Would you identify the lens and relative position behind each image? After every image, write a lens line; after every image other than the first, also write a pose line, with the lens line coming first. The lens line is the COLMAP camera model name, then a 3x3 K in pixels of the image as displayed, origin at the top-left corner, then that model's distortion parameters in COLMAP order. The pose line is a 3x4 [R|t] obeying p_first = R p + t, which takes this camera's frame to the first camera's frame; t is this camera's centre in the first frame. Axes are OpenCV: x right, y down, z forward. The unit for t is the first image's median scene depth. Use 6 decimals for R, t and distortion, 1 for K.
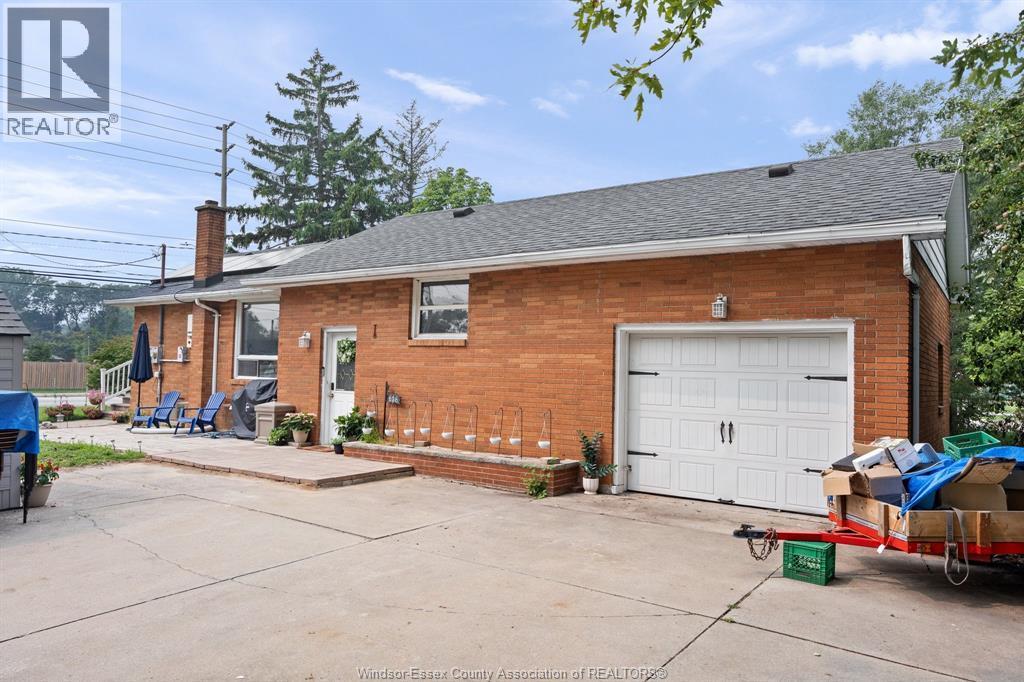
lens RADIAL K [[716.5, 0, 512.0], [0, 716.5, 341.0], [0, 0, 1]] dist [0.003845, 0.000769]
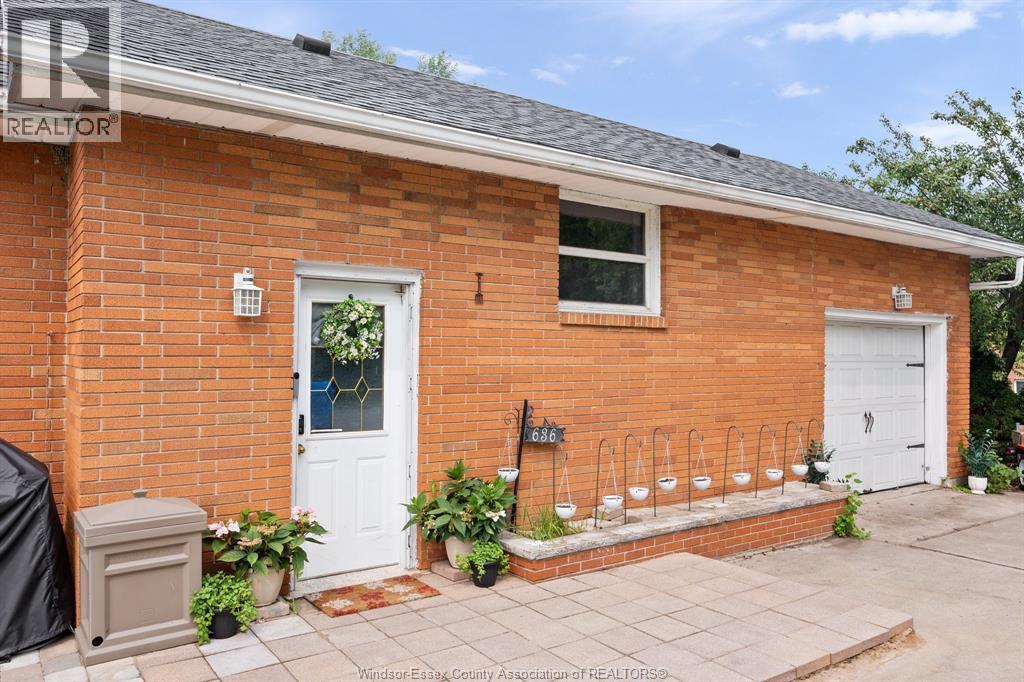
lens RADIAL K [[716.5, 0, 512.0], [0, 716.5, 341.0], [0, 0, 1]] dist [0.003845, 0.000769]
pose [[0.352200, -0.009994, 0.935871, -0.674820], [-0.041591, 0.998788, 0.026318, 0.007262], [-0.935000, -0.048193, 0.351357, 0.932752]]
